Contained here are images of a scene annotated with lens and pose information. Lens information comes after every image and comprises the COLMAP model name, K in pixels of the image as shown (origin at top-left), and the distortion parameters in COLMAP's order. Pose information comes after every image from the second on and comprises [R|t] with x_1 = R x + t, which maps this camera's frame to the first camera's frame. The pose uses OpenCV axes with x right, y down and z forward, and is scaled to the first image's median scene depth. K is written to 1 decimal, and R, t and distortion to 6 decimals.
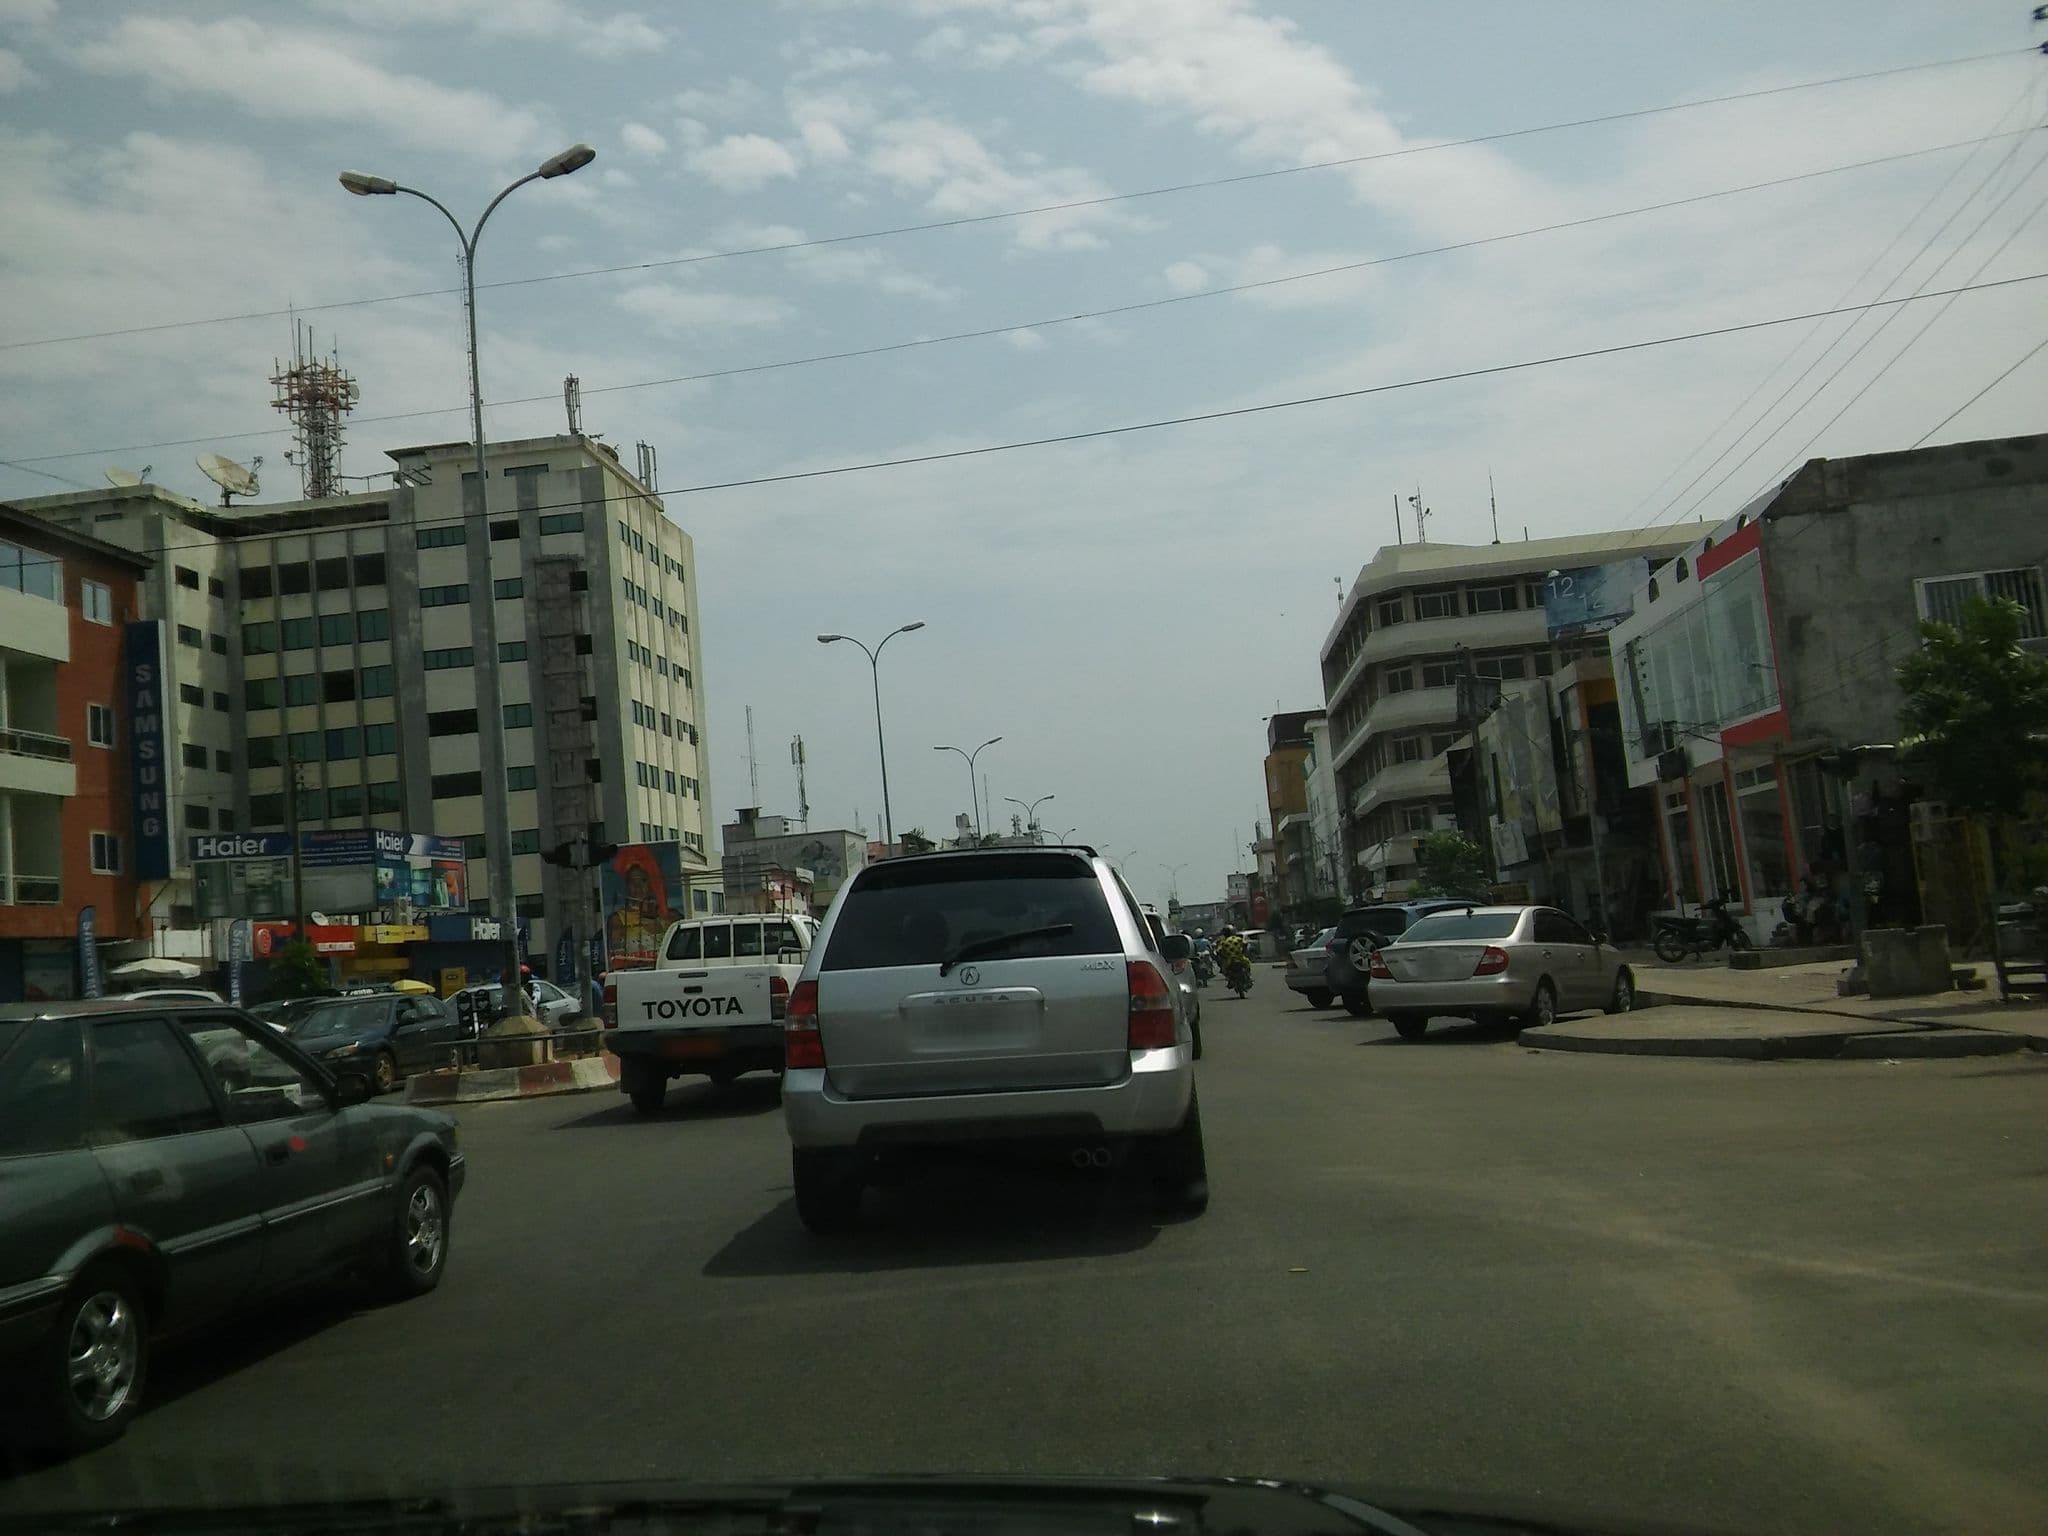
lens RADIAL K [[1666.4, 0, 1024.0], [0, 1666.4, 768.0], [0, 0, 1]] dist [0.058727, -0.003441]
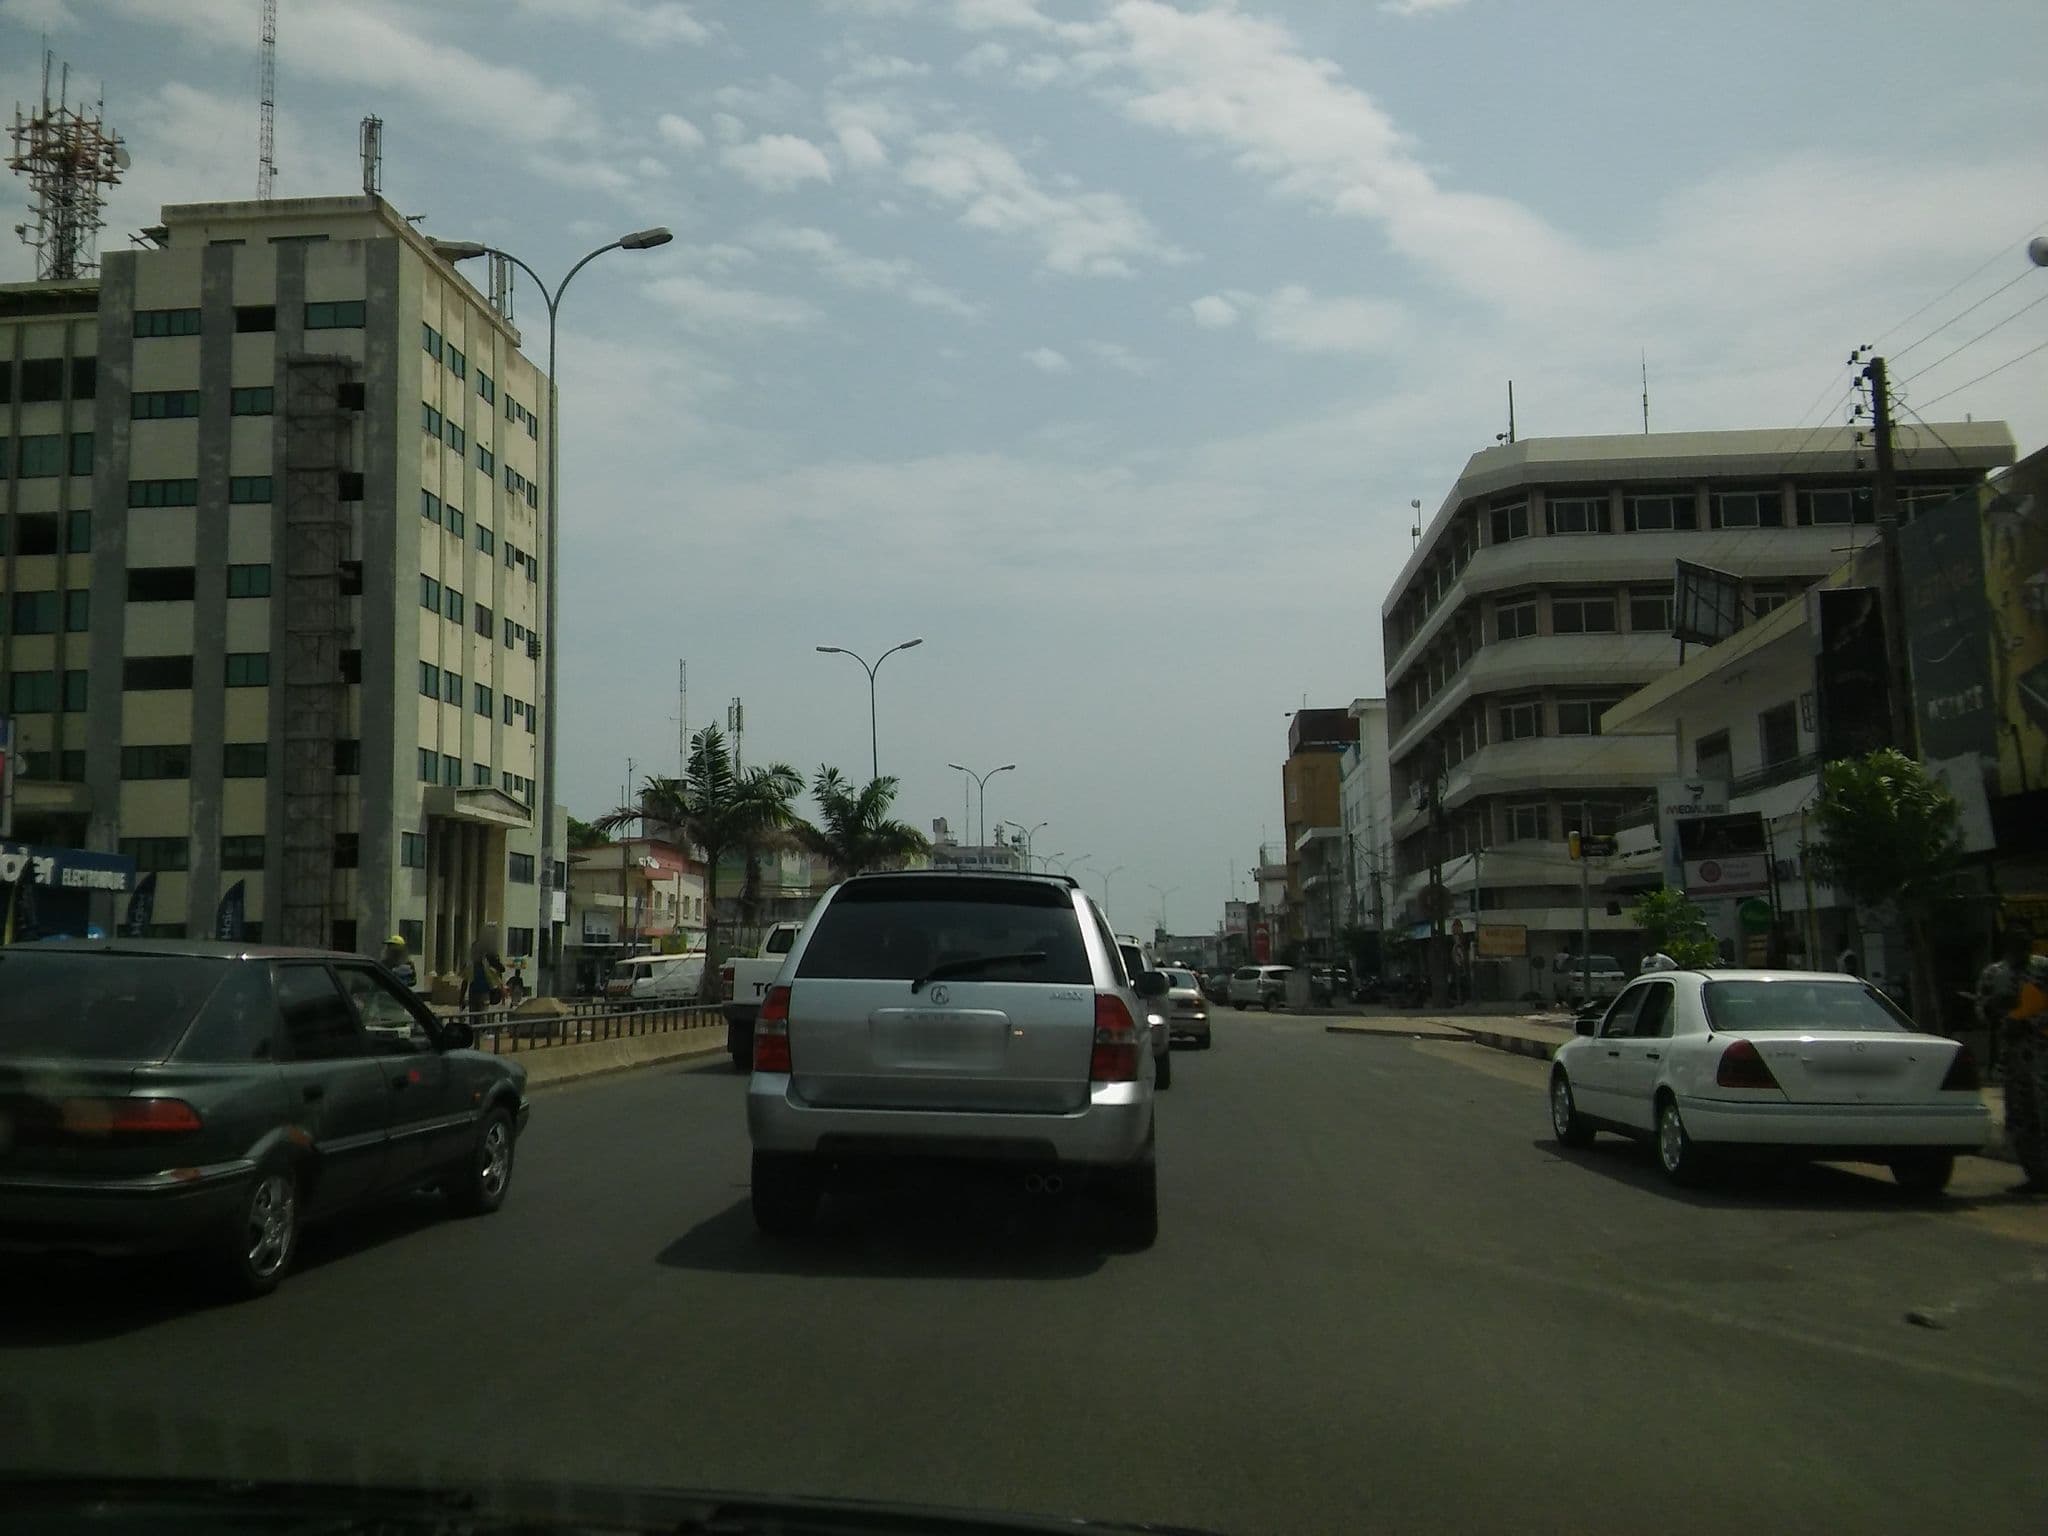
lens RADIAL K [[1621.5, 0, 991.2], [0, 1621.5, 773.0], [0, 0, 1]] dist [-0.006271, -0.000511]
pose [[0.997128, 0.073400, -0.018671, 0.022985], [-0.073645, 0.997203, -0.012778, 0.031408], [0.017681, 0.014116, 0.999744, 0.294452]]
